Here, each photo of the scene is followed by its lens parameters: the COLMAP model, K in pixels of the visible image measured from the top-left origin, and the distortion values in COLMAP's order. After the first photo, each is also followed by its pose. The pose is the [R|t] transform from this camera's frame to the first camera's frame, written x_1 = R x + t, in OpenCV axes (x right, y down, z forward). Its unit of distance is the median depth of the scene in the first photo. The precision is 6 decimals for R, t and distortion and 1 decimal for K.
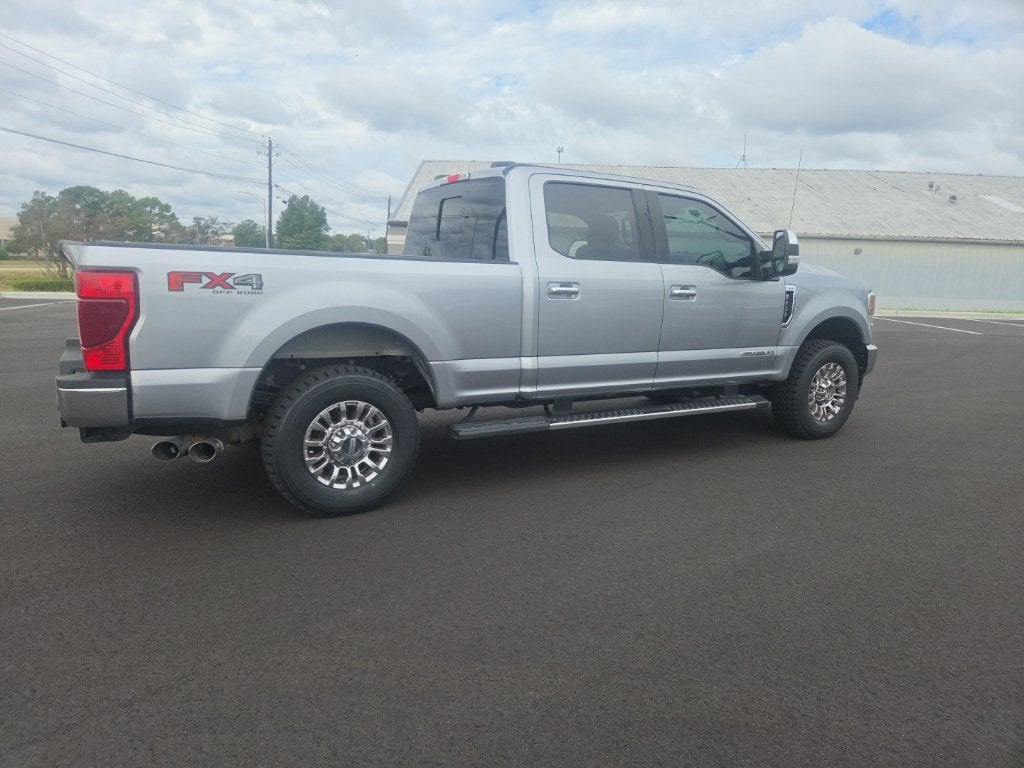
lens RADIAL K [[669.7, 0, 499.1], [0, 669.7, 406.7], [0, 0, 1]] dist [0.074555, -0.062661]
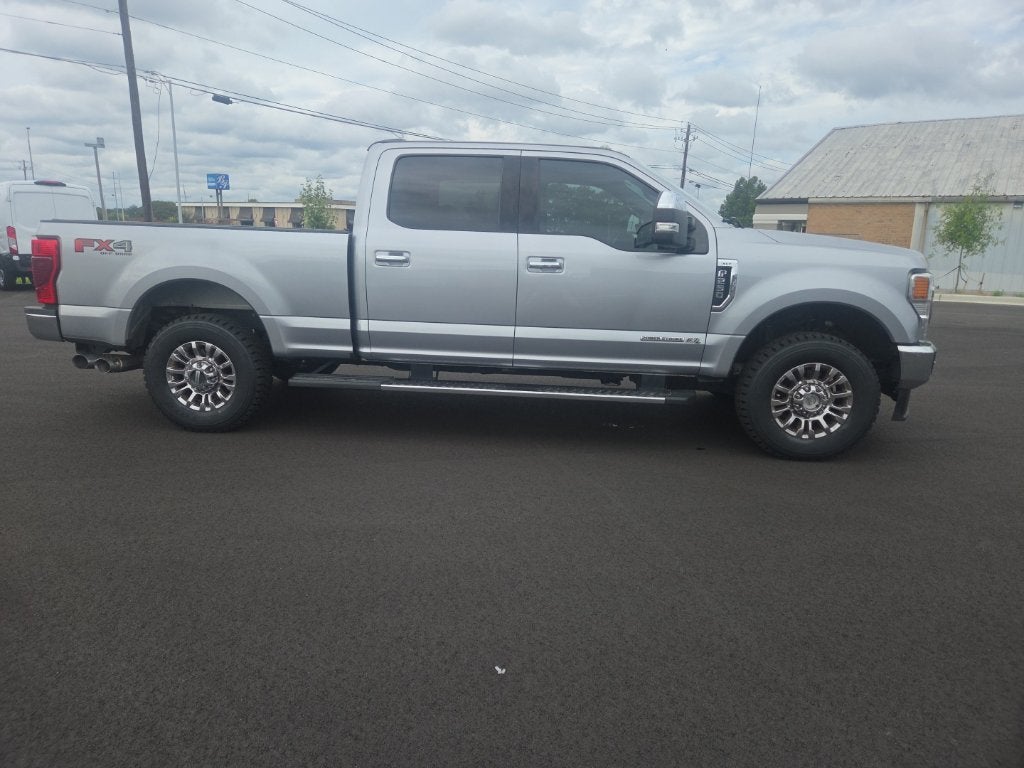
lens RADIAL K [[672.5, 0, 506.1], [0, 672.5, 390.0], [0, 0, 1]] dist [0.074739, -0.066725]
pose [[0.820304, 0.117268, -0.559776, 0.868281], [-0.117942, 0.992401, 0.035067, -0.027537], [0.559635, 0.037256, 0.827901, 0.234037]]
